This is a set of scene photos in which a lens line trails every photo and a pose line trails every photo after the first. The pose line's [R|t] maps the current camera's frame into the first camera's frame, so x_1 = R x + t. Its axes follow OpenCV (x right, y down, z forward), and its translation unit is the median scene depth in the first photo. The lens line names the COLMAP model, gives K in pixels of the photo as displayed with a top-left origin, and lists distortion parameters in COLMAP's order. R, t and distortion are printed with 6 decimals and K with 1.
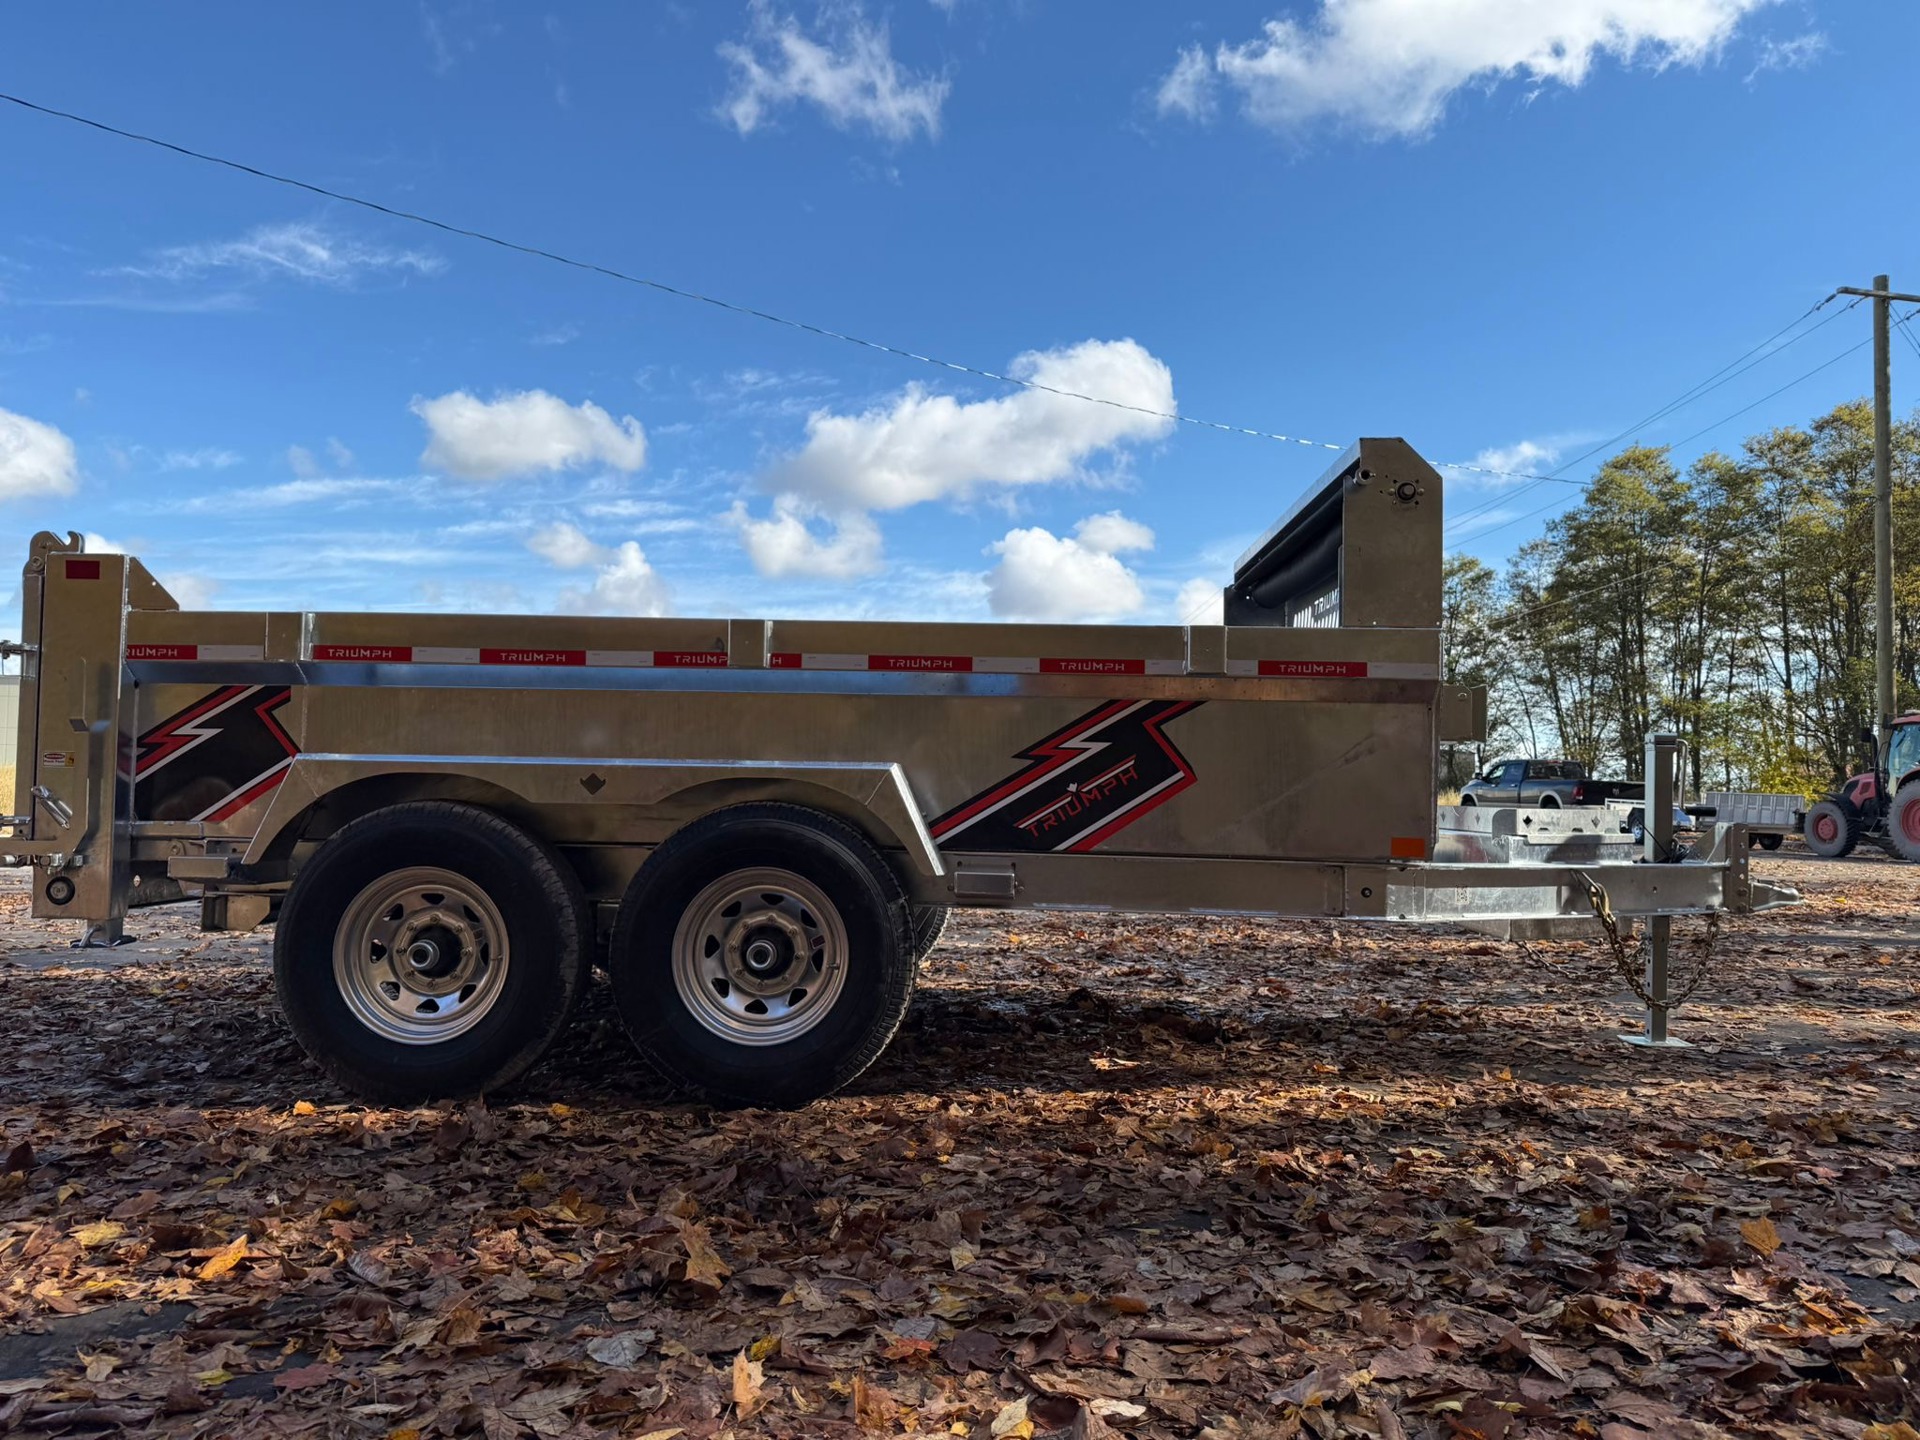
lens RADIAL K [[1319.3, 0, 960.0], [0, 1319.3, 720.0], [0, 0, 1]] dist [0.002879, -0.016750]
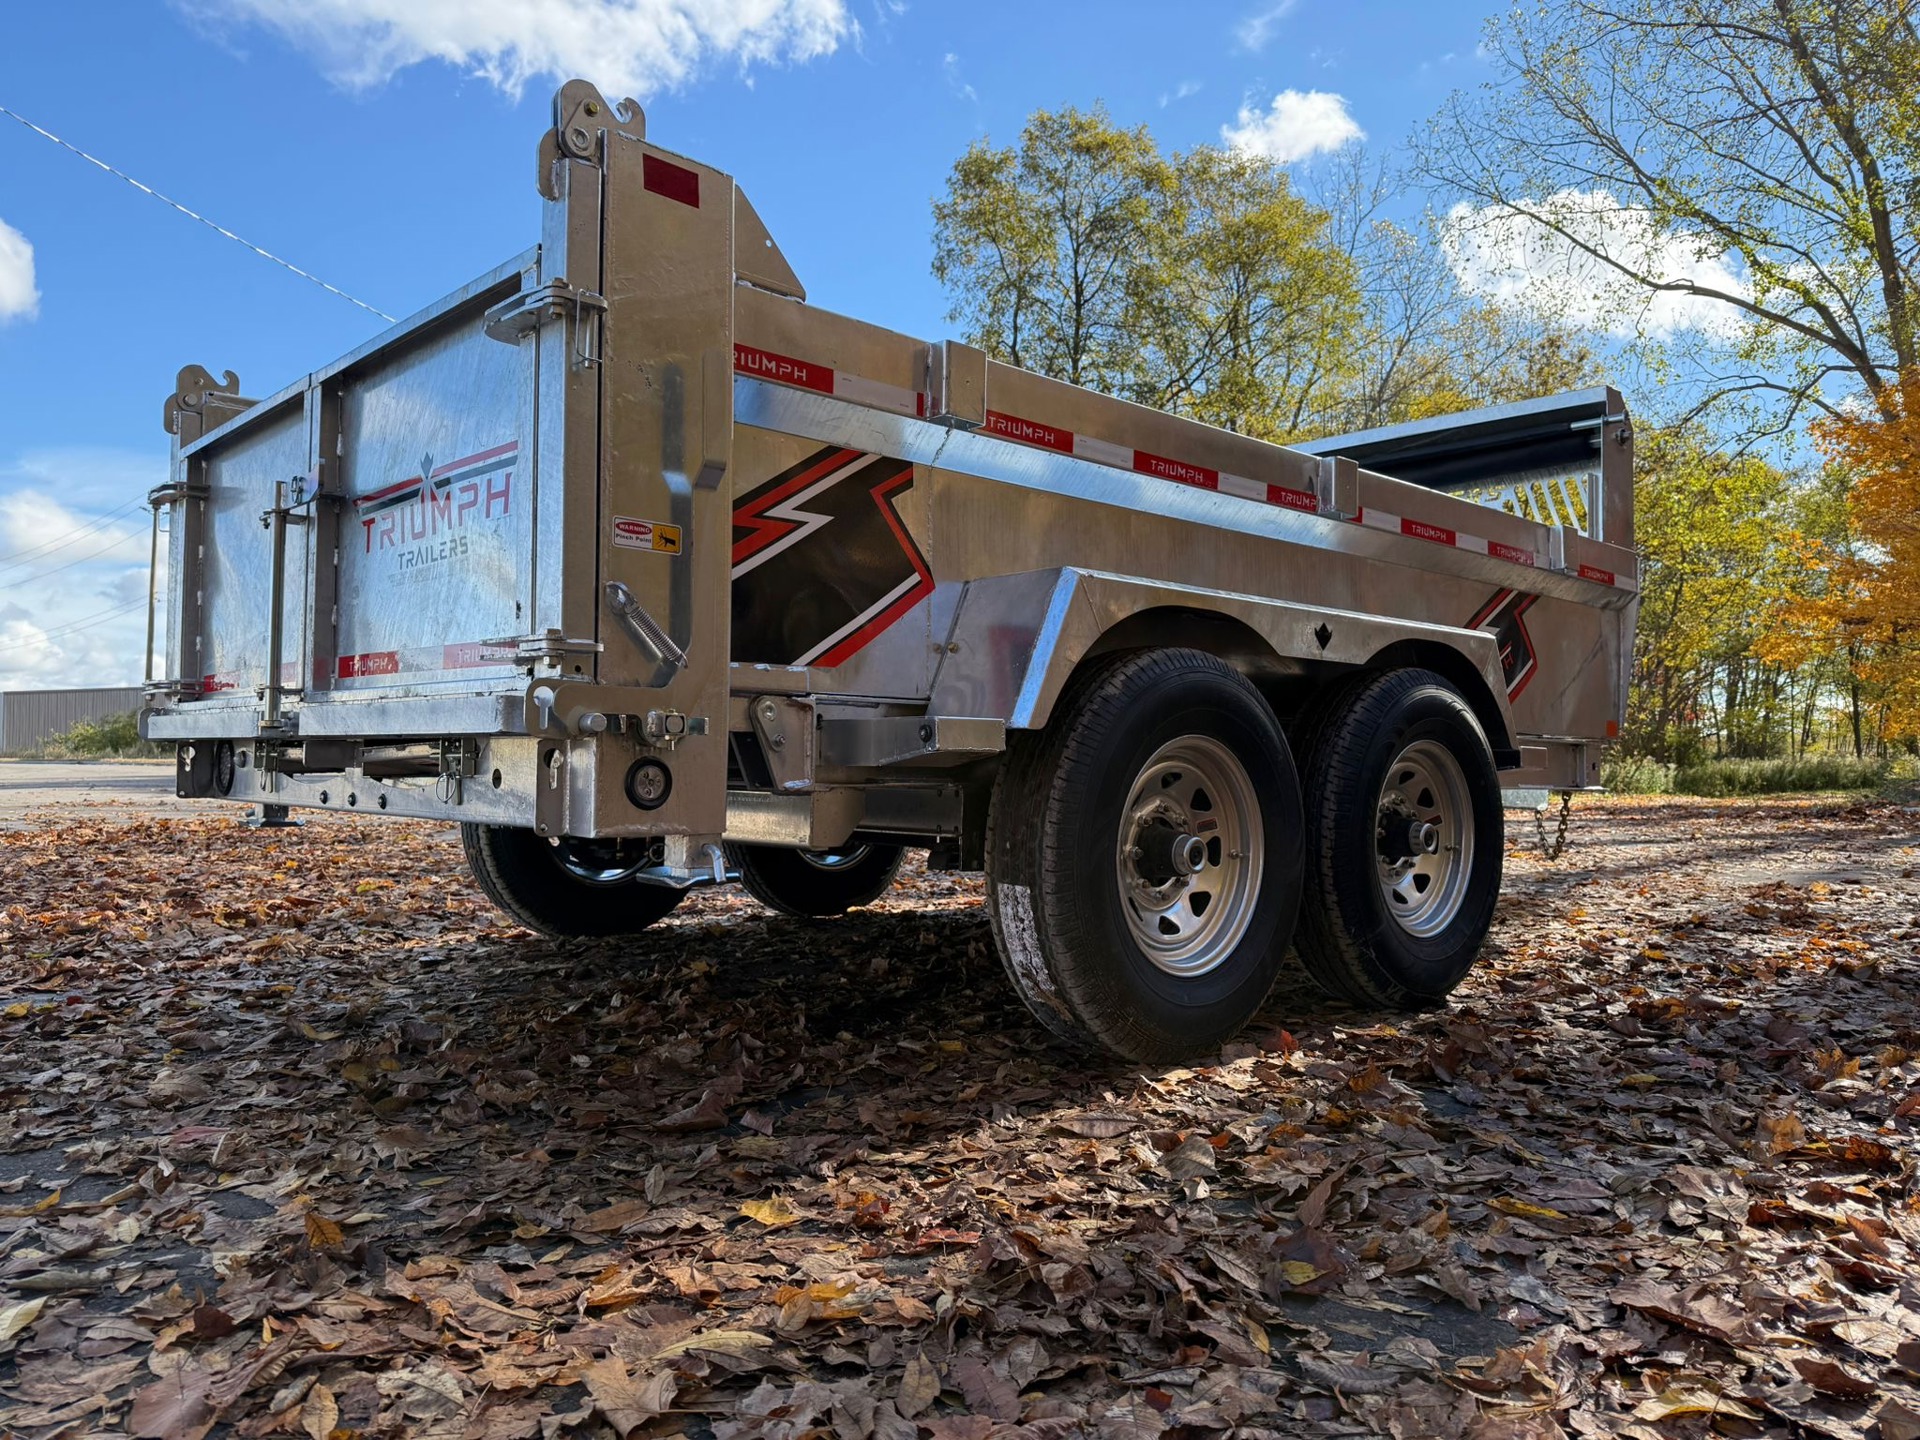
lens RADIAL K [[1303.1, 0, 959.6], [0, 1303.1, 716.1], [0, 0, 1]] dist [0.056231, -0.056839]
pose [[0.730487, 0.016835, 0.682719, -0.984529], [-0.030595, 0.999499, 0.008090, 0.097684], [-0.682240, -0.026798, 0.730637, 0.550555]]
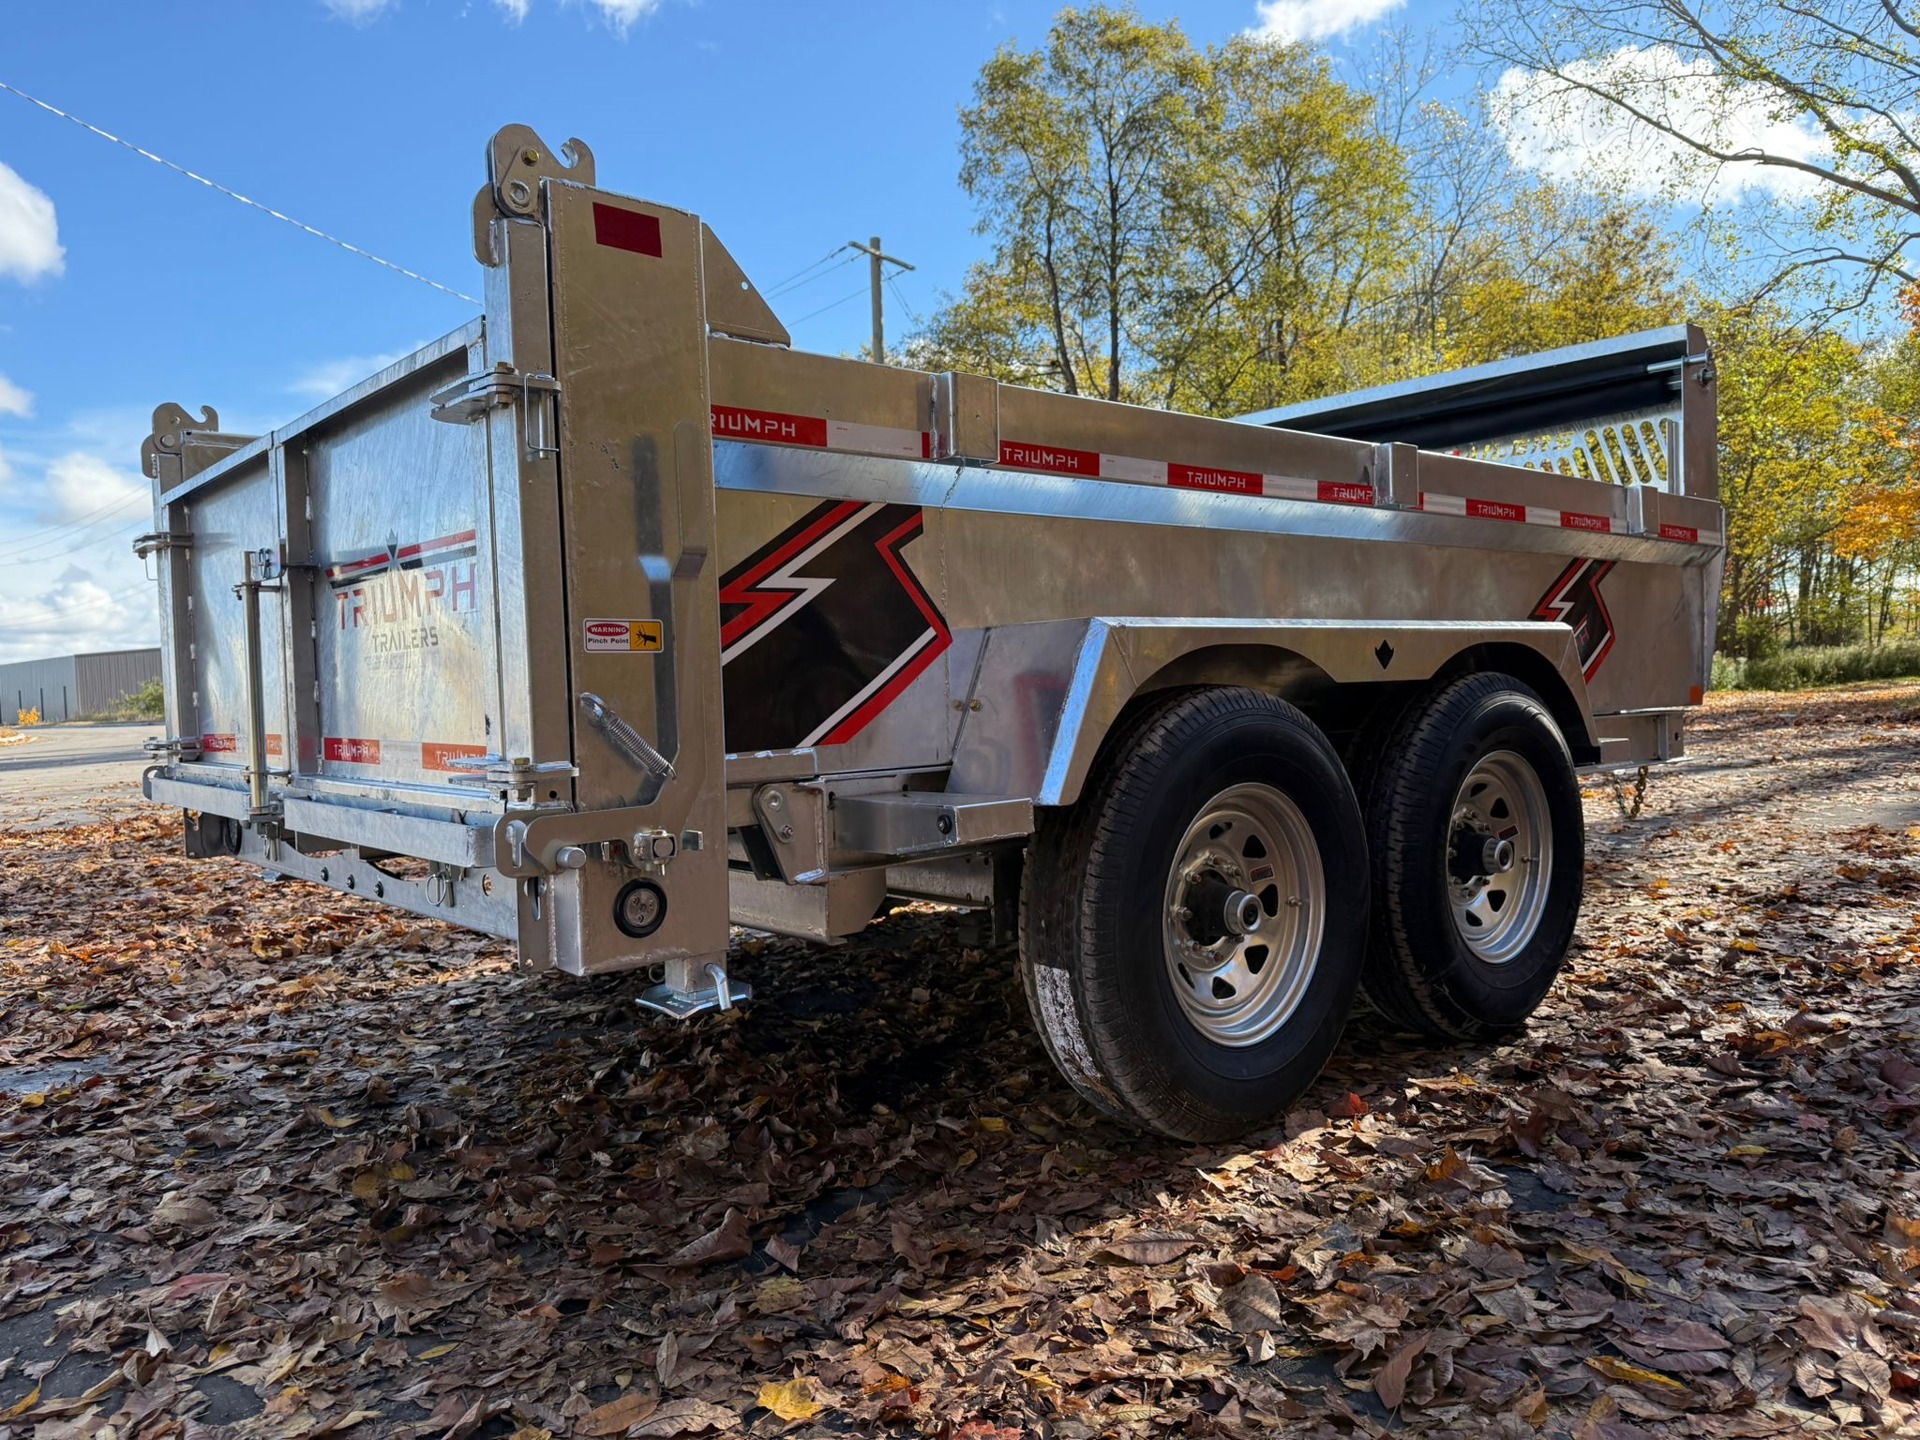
lens RADIAL K [[1307.6, 0, 960.0], [0, 1307.6, 720.0], [0, 0, 1]] dist [0.036235, -0.030827]
pose [[0.755892, -0.058804, 0.652050, -0.935108], [0.014070, 0.997187, 0.073620, 0.027673], [-0.654545, -0.046475, 0.754594, 0.585341]]
